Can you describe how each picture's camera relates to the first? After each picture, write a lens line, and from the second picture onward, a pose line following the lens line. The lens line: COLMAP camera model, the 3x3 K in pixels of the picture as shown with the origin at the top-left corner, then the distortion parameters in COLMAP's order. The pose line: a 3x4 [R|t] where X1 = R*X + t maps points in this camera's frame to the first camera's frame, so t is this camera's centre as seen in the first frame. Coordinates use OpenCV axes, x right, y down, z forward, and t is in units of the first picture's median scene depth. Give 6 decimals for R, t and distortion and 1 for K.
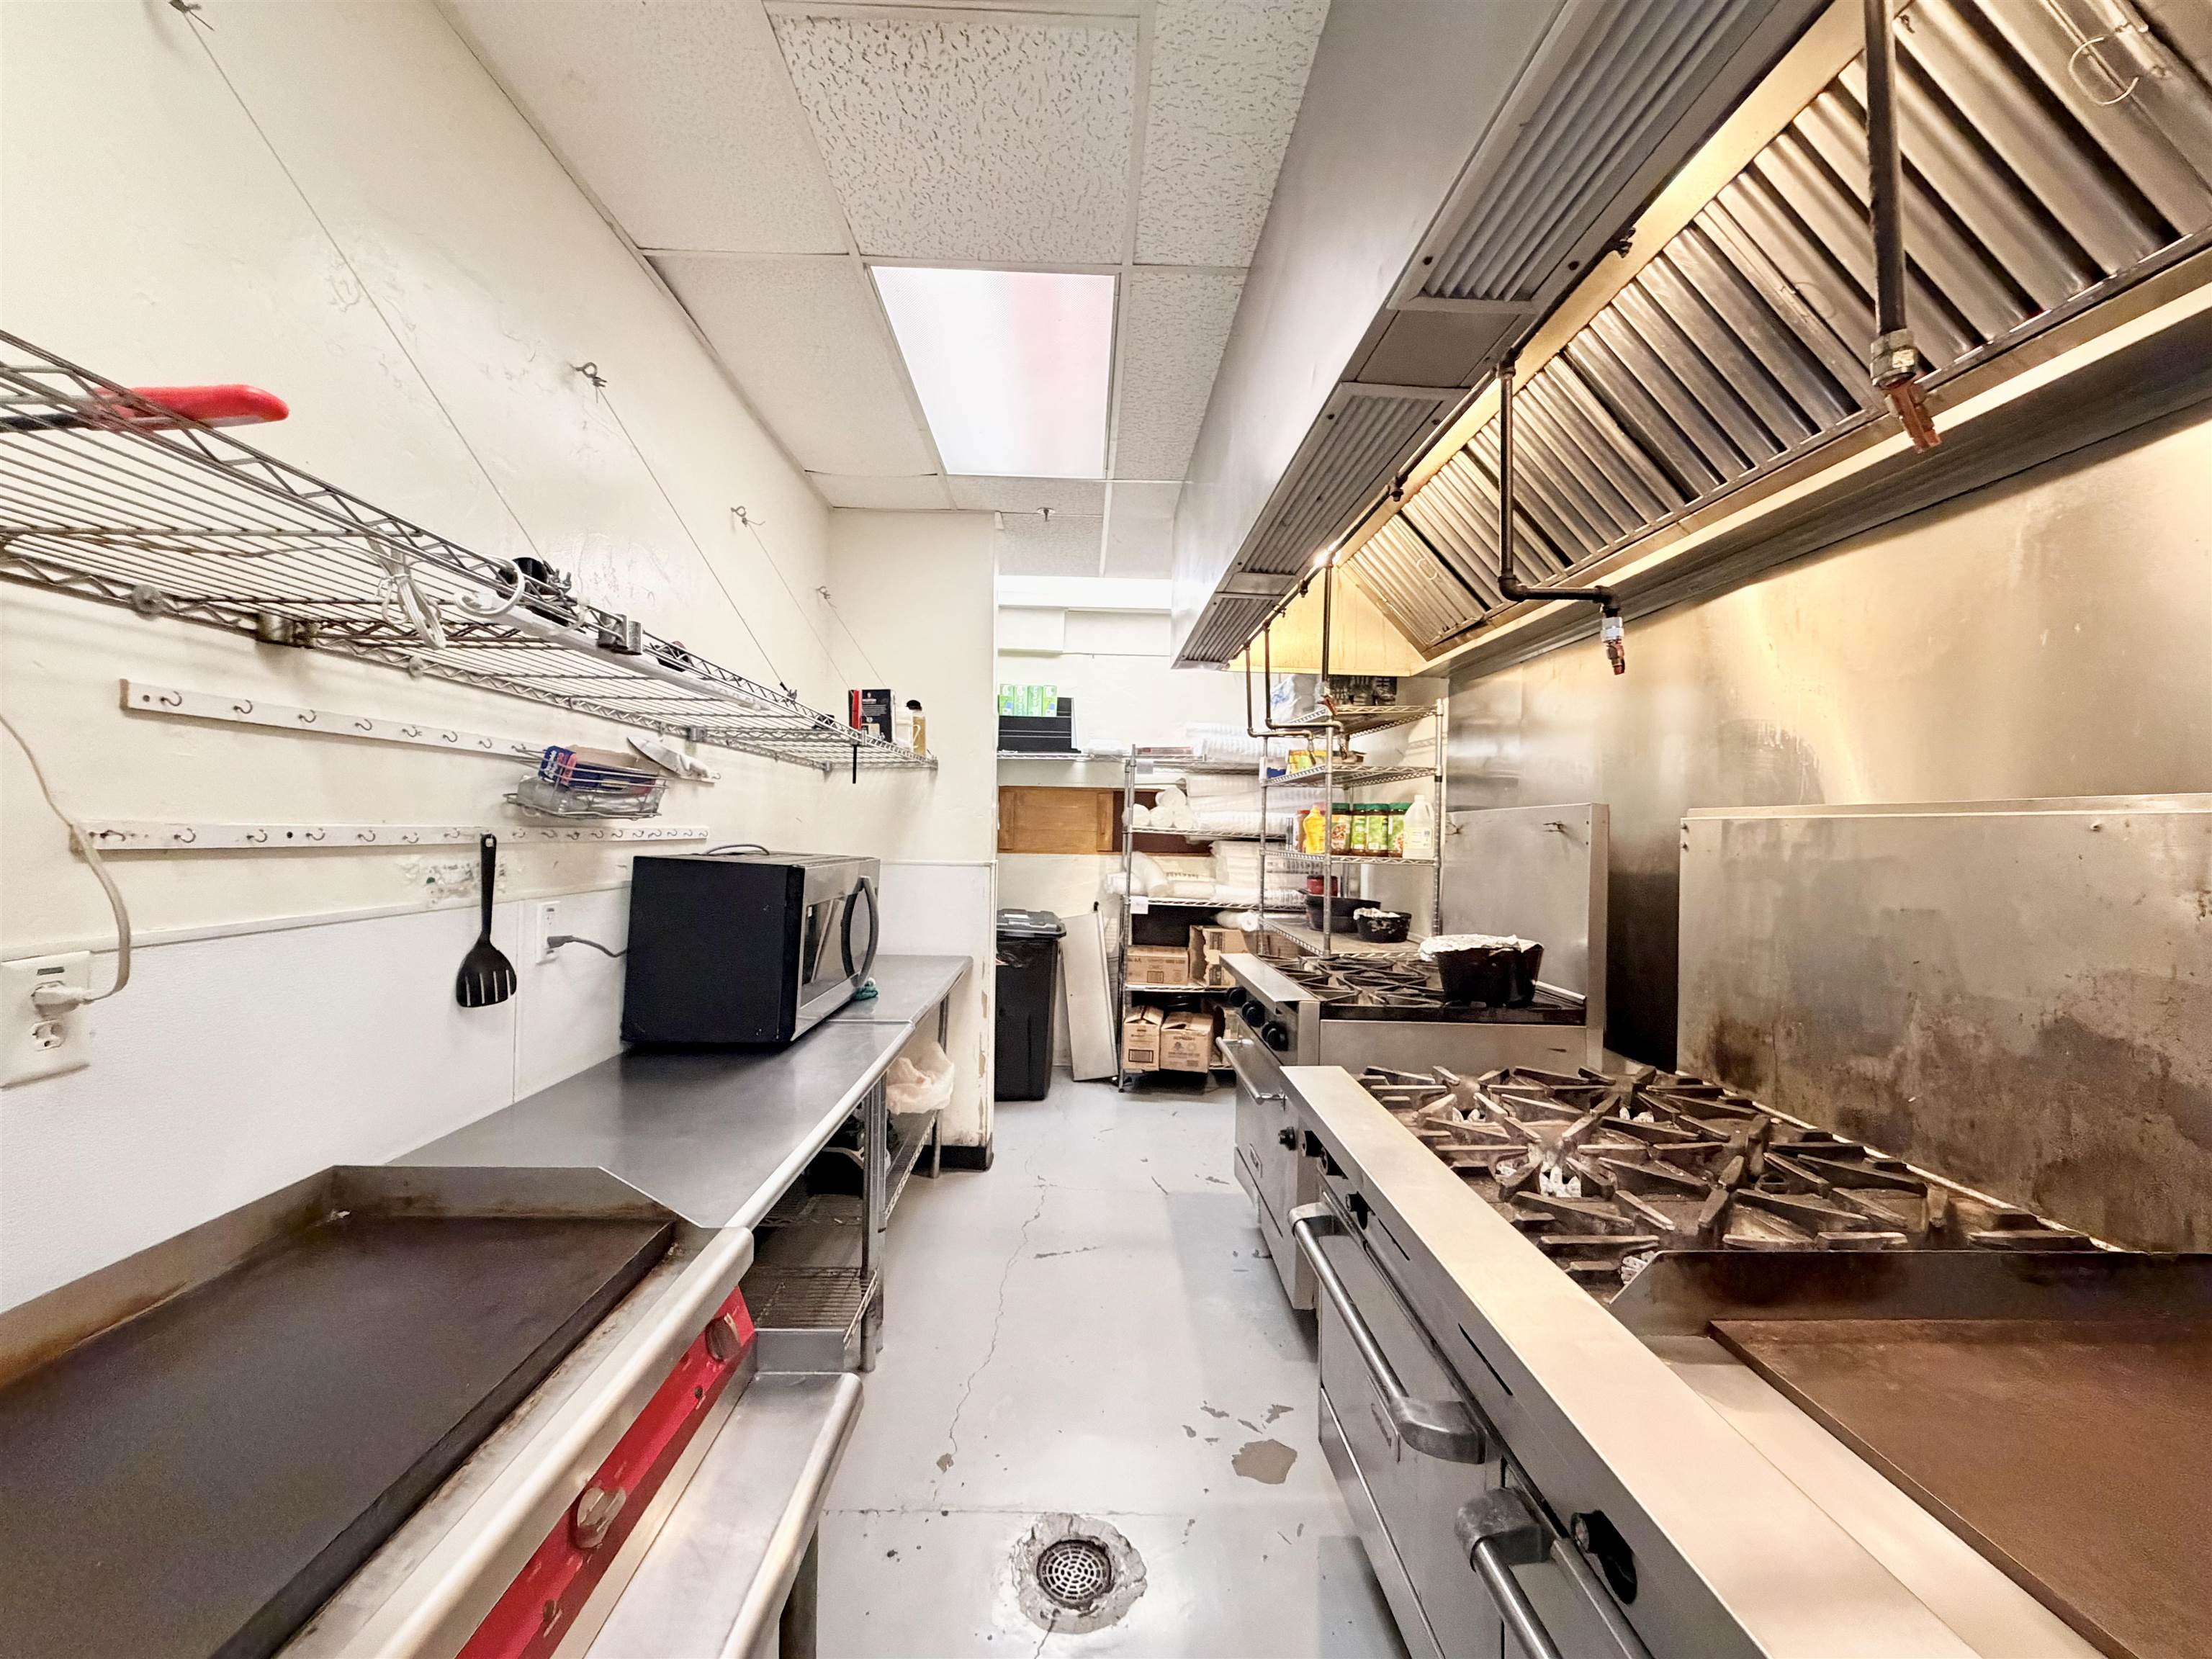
lens RADIAL K [[882.6, 0, 1092.6], [0, 882.6, 845.7], [0, 0, 1]] dist [0.000104, 0.000024]
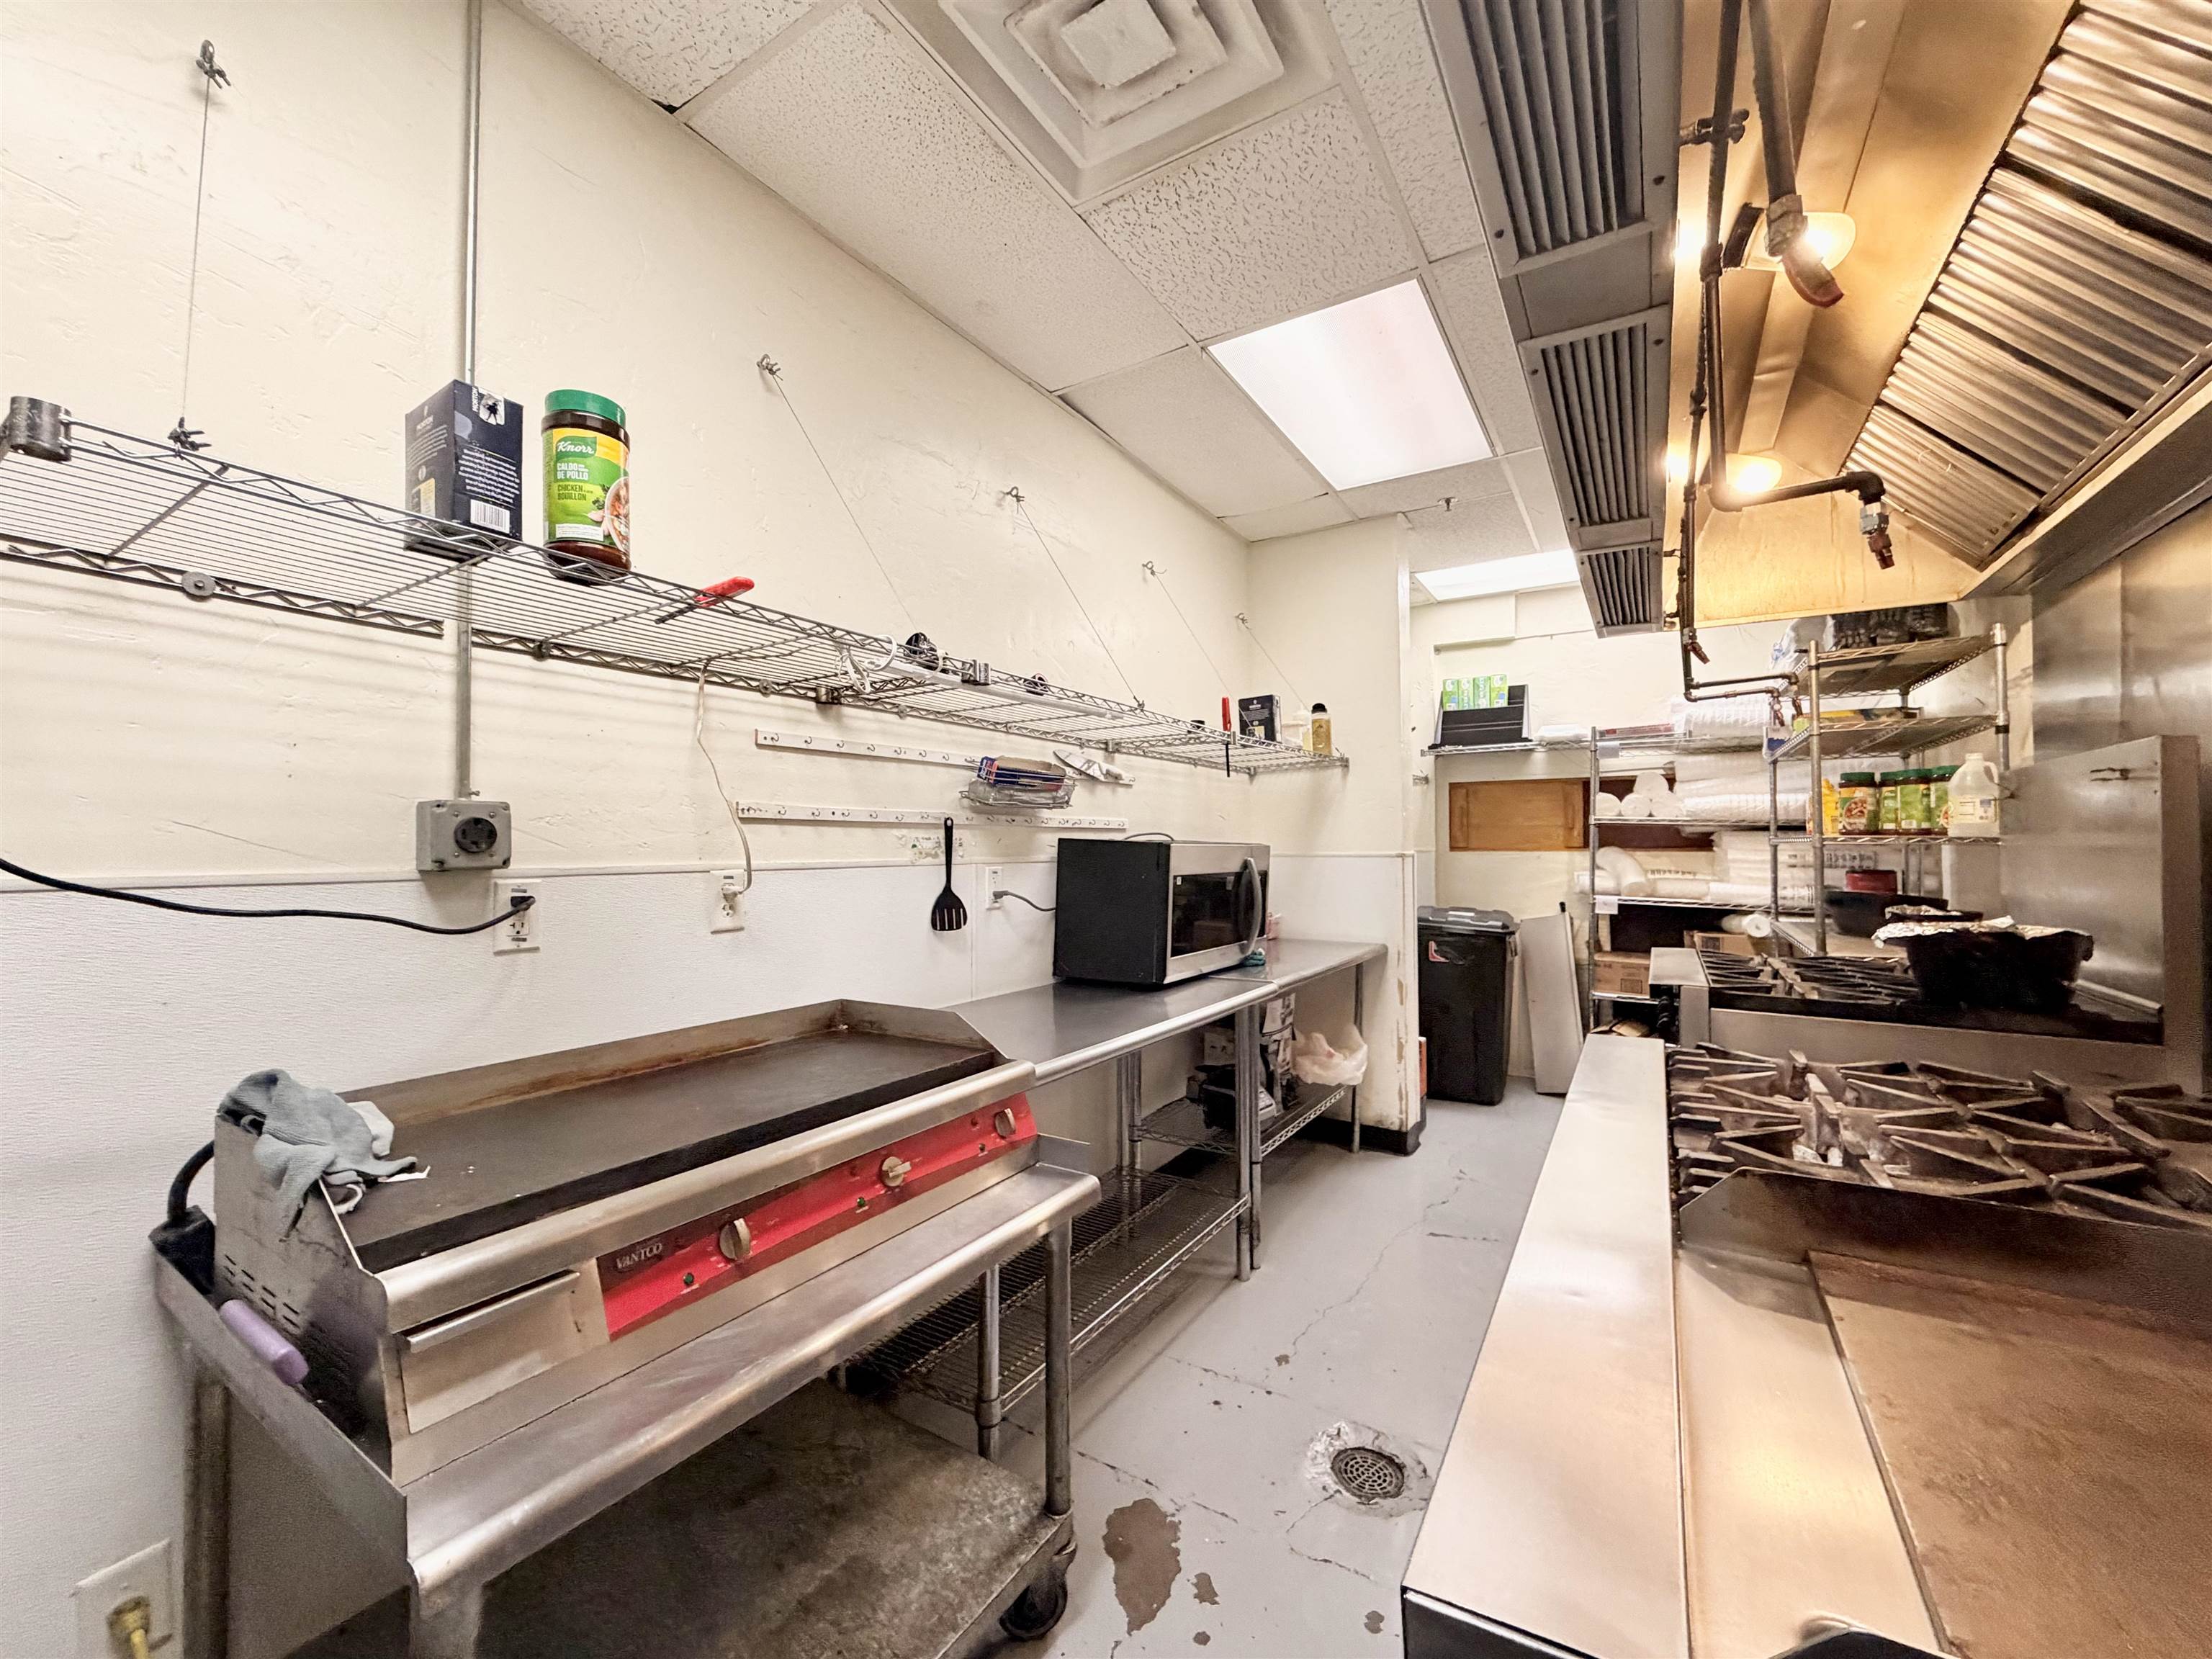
lens RADIAL K [[882.6, 0, 1099.5], [0, 882.6, 854.4], [0, 0, 1]] dist [0.000104, 0.000024]
pose [[0.834561, -0.018363, -0.550609, 0.218763], [0.011264, 0.999804, -0.016272, 0.046800], [0.550800, 0.007378, 0.834605, -0.071710]]
